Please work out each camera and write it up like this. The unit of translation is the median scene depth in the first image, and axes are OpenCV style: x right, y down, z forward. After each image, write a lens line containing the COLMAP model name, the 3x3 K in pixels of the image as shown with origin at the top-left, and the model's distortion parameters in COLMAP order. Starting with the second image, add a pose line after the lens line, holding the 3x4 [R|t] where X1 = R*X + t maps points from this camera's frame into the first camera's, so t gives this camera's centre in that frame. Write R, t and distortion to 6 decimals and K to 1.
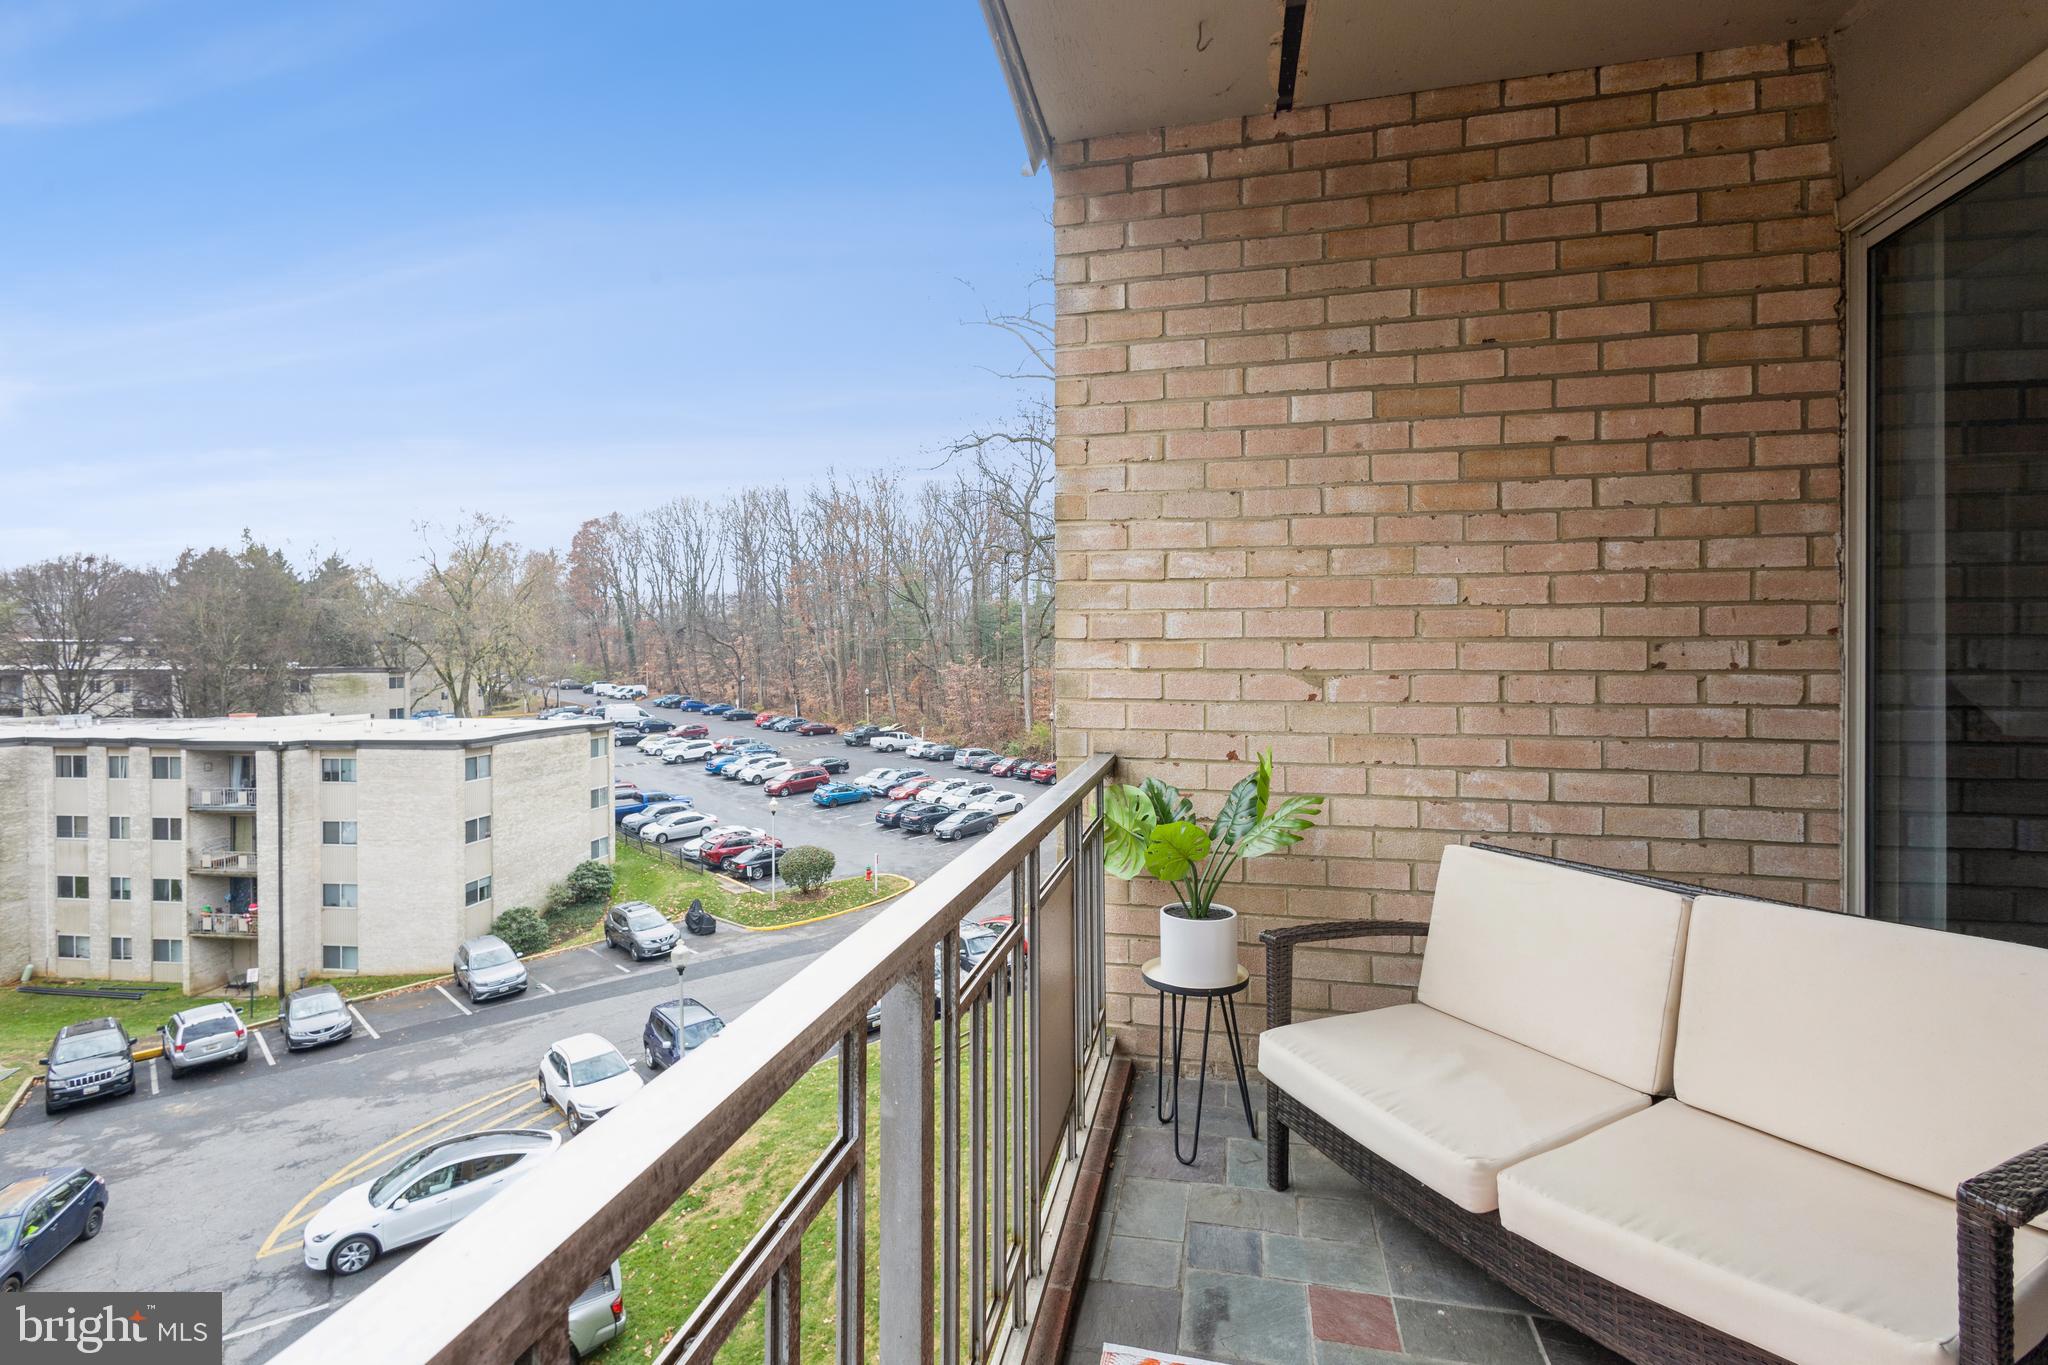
lens RADIAL K [[954.7, 0, 1016.5], [0, 954.7, 644.1], [0, 0, 1]] dist [0.012441, -0.005092]
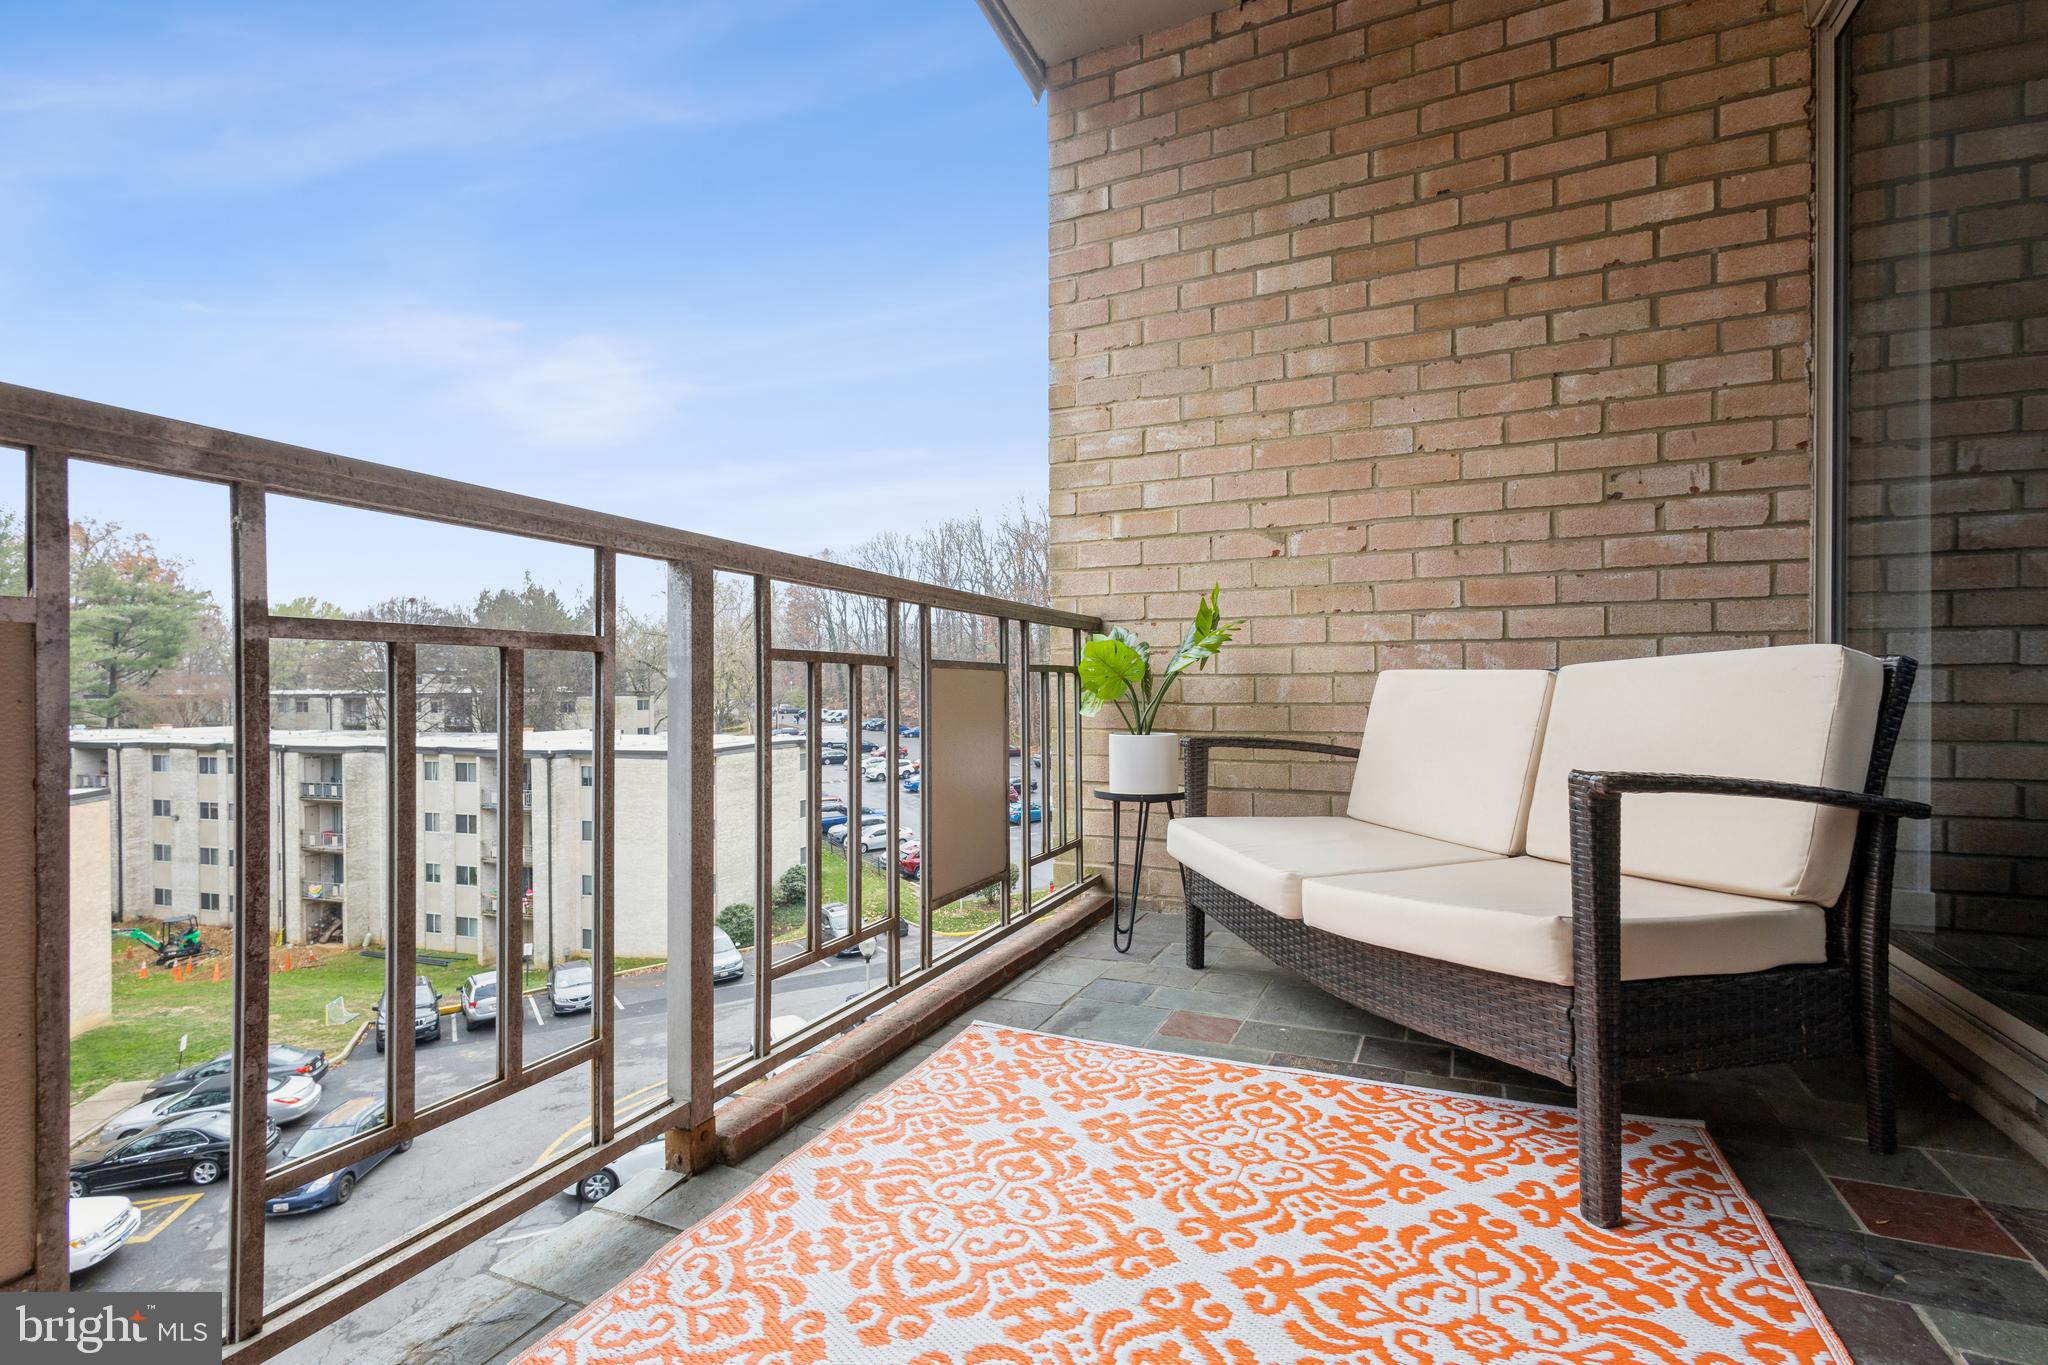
lens RADIAL K [[954.7, 0, 1008.0], [0, 954.7, 676.4], [0, 0, 1]] dist [0.012441, -0.005092]
pose [[0.977246, -0.002055, -0.212098, 0.244041], [0.002496, 0.999995, 0.001815, 0.189290], [0.212093, -0.002303, 0.977247, -0.096374]]
